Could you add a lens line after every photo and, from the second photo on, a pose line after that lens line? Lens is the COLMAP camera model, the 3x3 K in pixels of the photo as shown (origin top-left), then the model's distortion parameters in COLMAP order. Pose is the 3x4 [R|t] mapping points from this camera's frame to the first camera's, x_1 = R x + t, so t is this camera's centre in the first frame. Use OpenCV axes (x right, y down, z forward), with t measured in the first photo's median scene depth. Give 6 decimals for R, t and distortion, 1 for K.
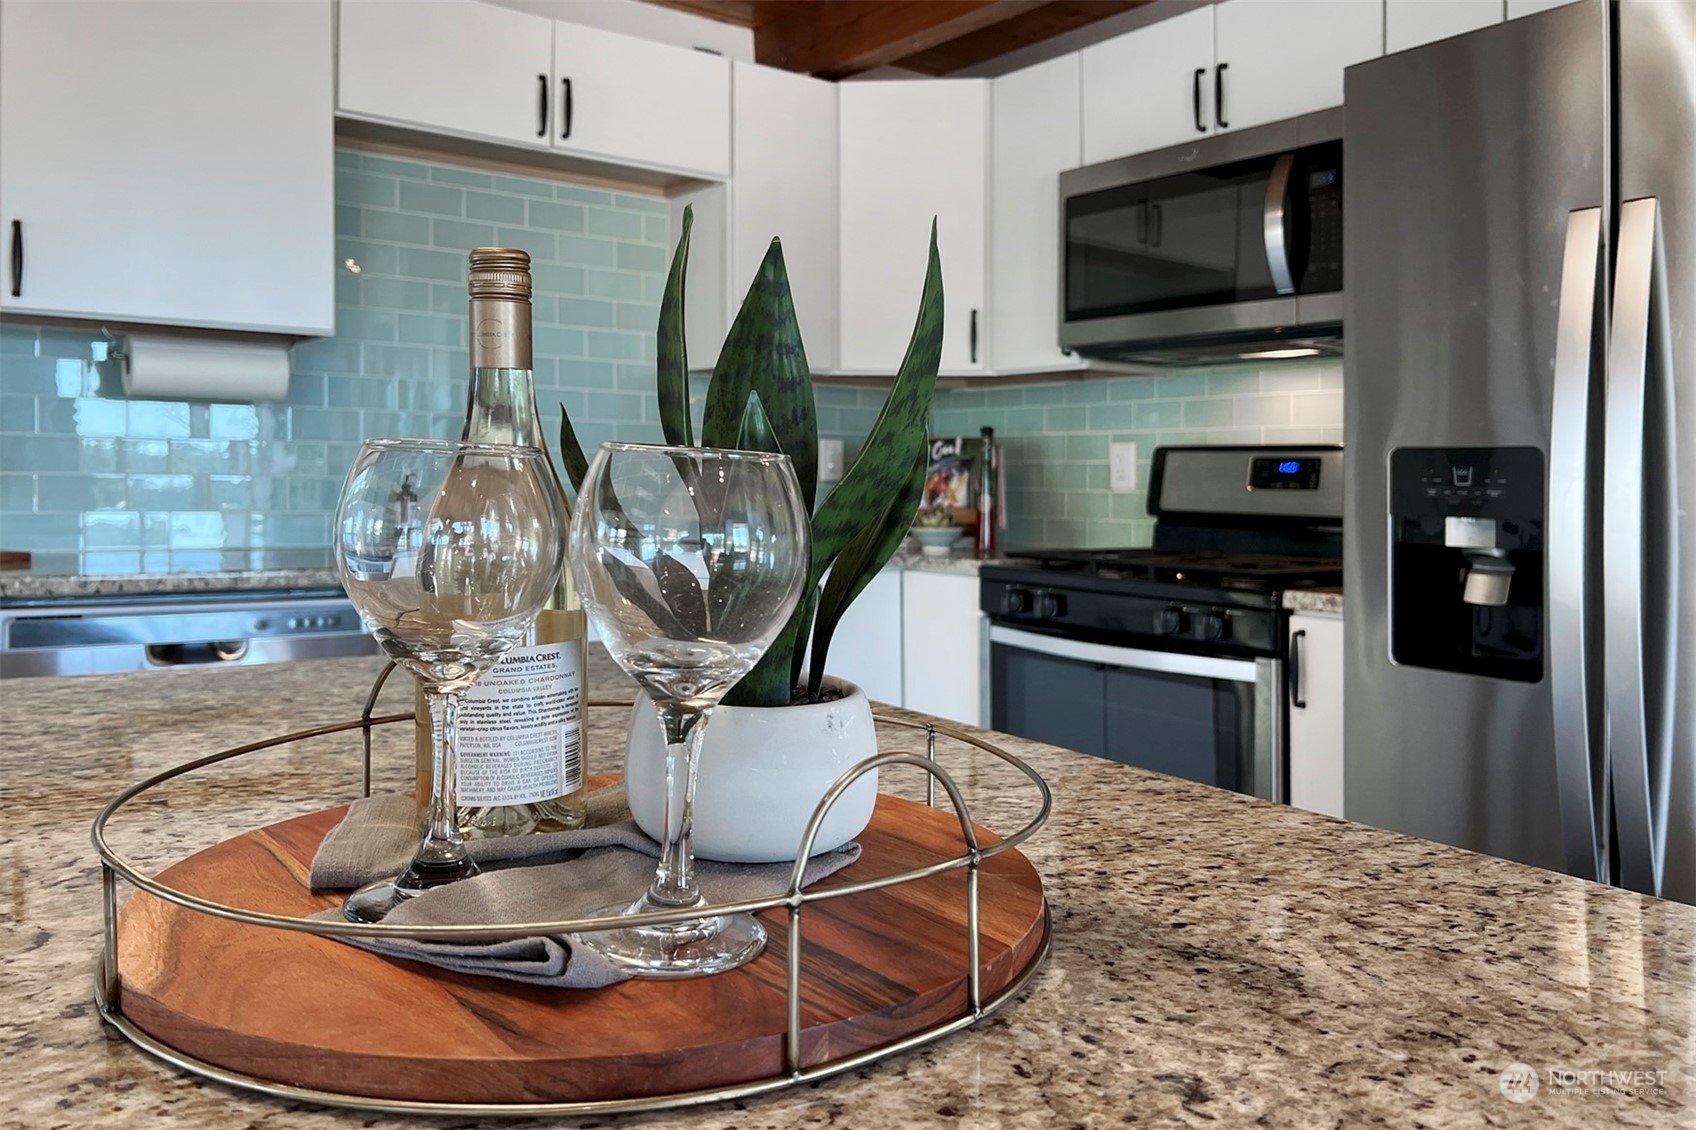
lens RADIAL K [[1339.5, 0, 847.0], [0, 1339.5, 566.8], [0, 0, 1]] dist [0.009267, 0.001897]
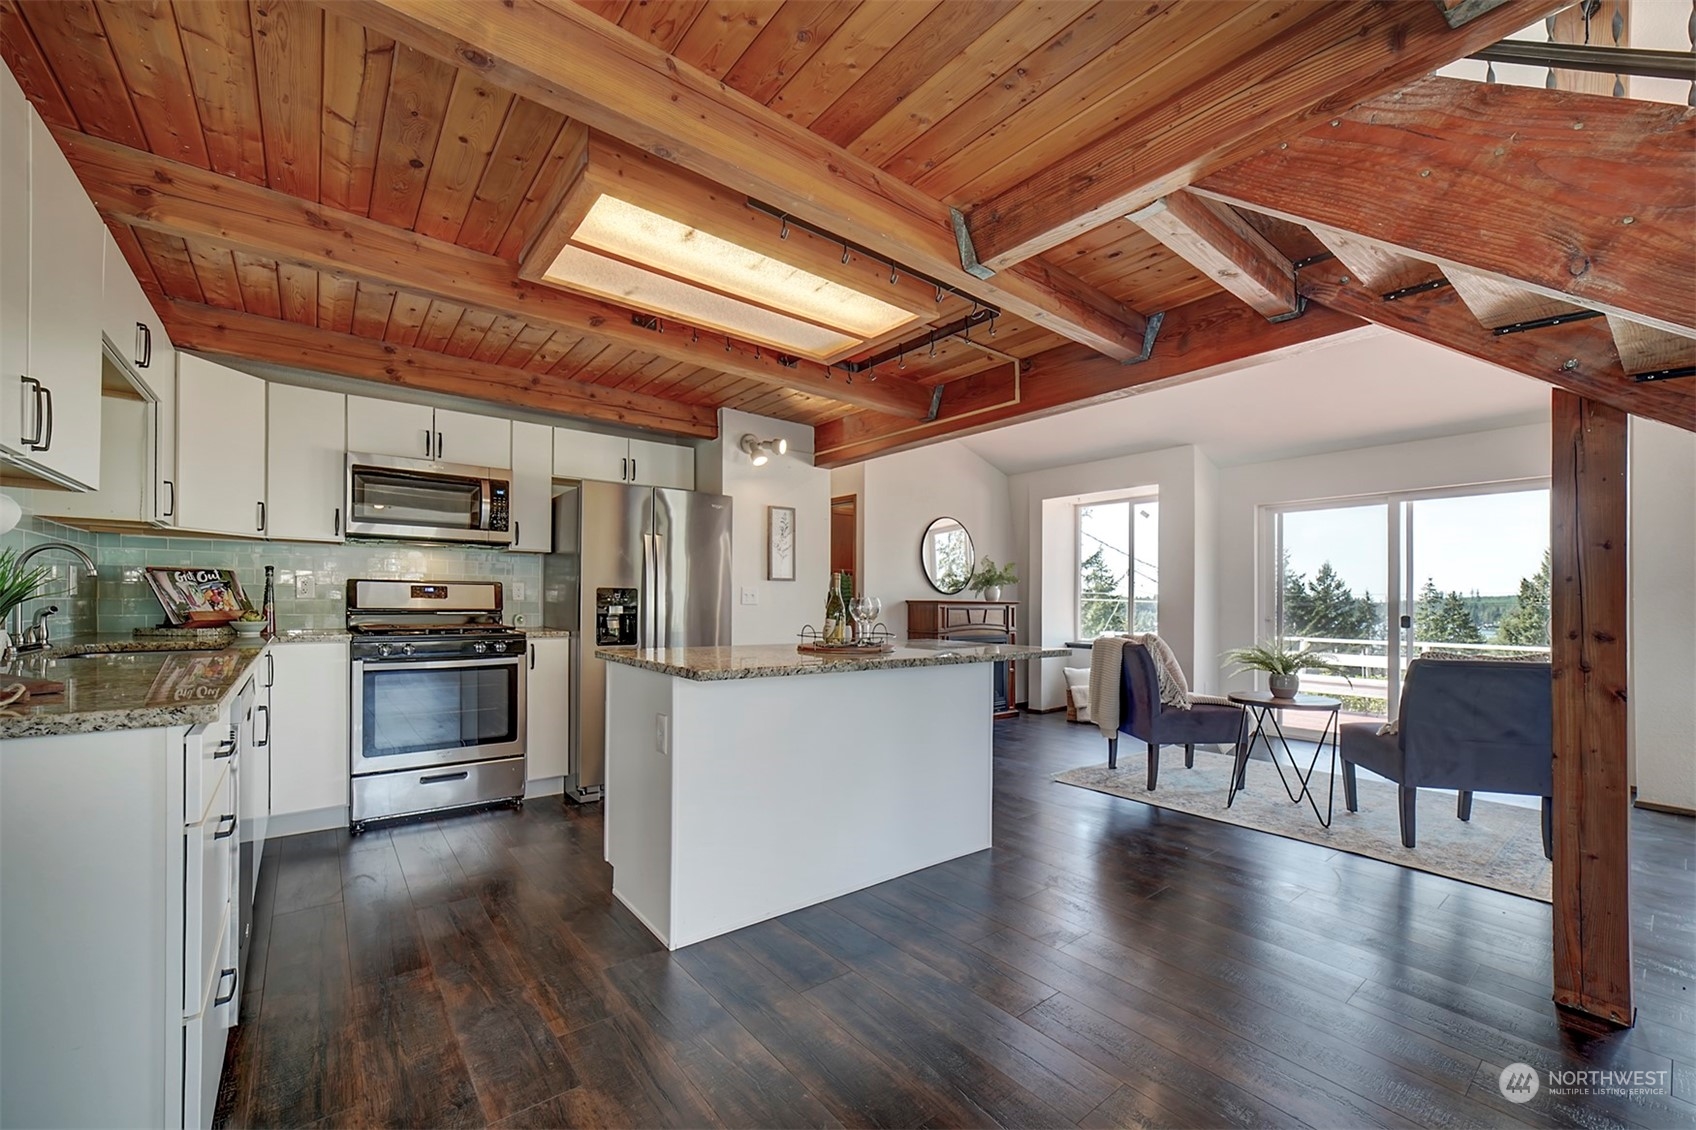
lens RADIAL K [[674.8, 0, 847.7], [0, 674.8, 613.1], [0, 0, 1]] dist [0.000652, 0.000575]
pose [[-0.044869, -0.032167, 0.998475, -0.961375], [0.057651, 0.997732, 0.034734, -0.028104], [-0.997328, 0.059122, -0.042912, 0.266627]]
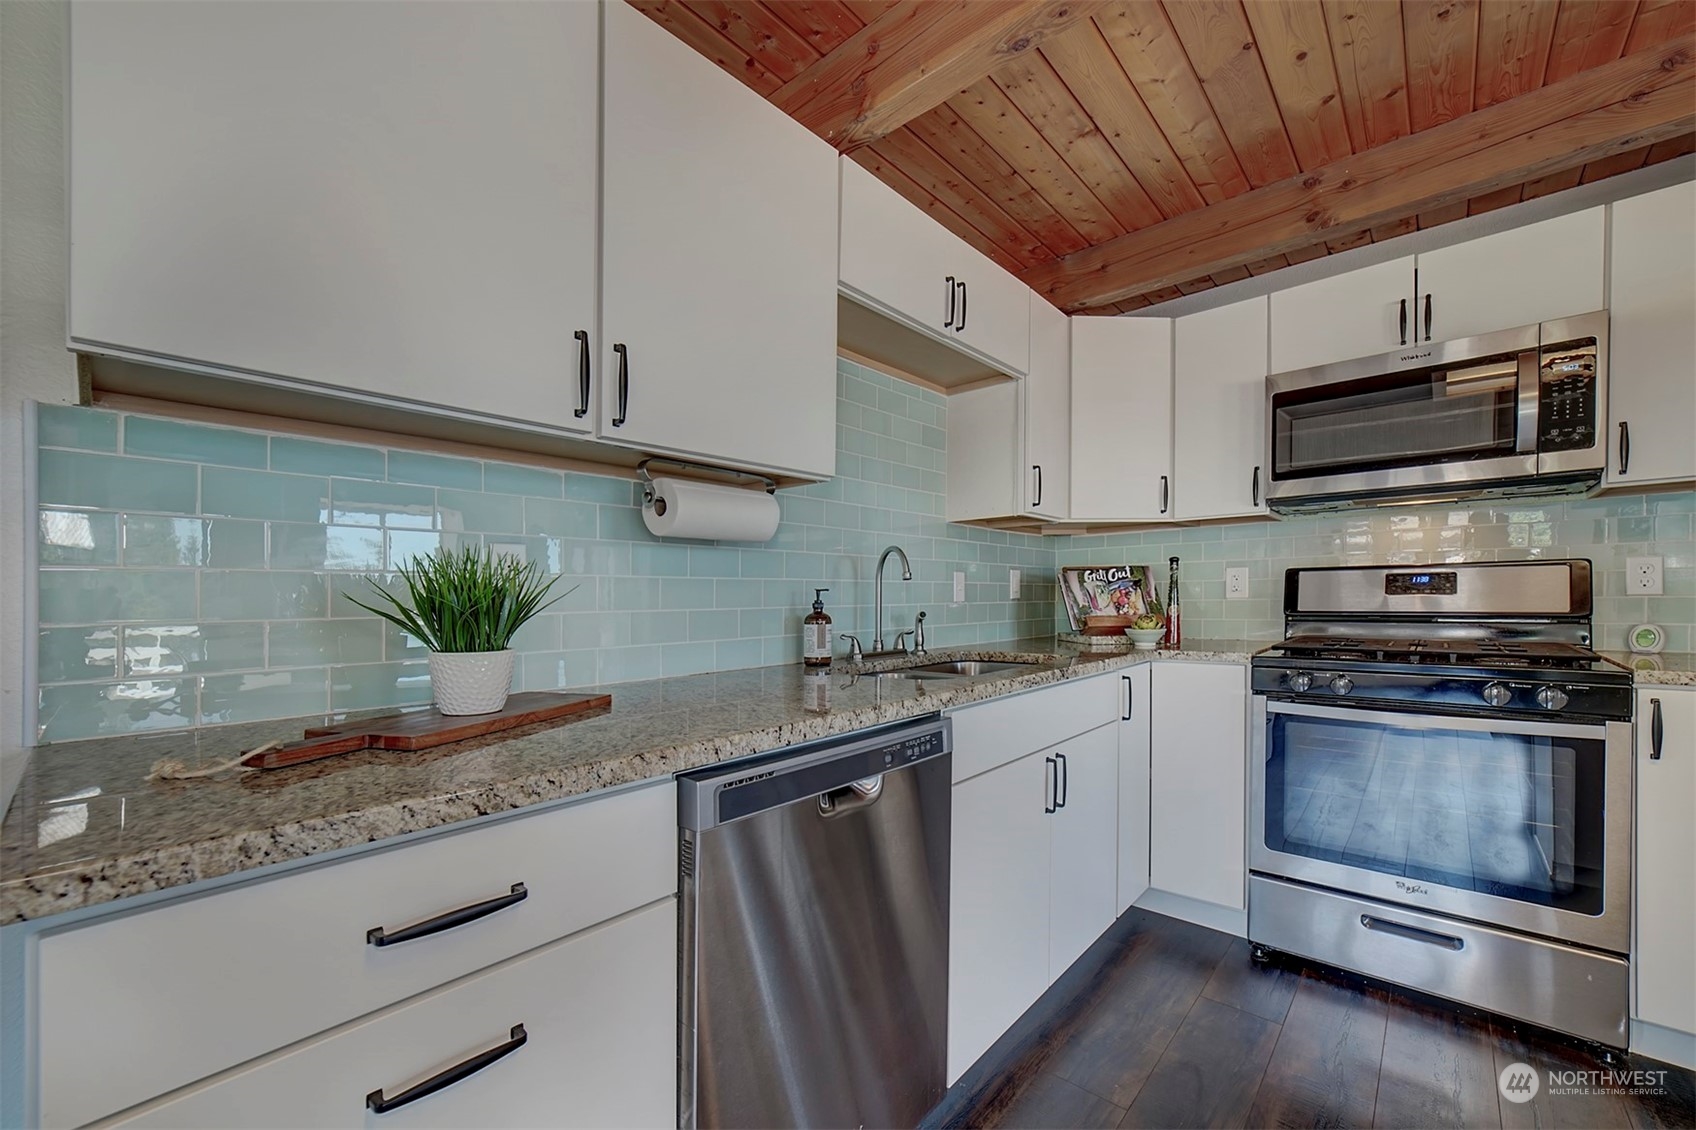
lens RADIAL K [[674.8, 0, 846.6], [0, 674.8, 608.9], [0, 0, 1]] dist [0.000652, 0.000575]
pose [[0.976882, -0.029898, 0.211676, -0.434305], [0.041024, 0.997987, -0.048362, -0.031591], [-0.209804, 0.055928, 0.976143, 0.407870]]
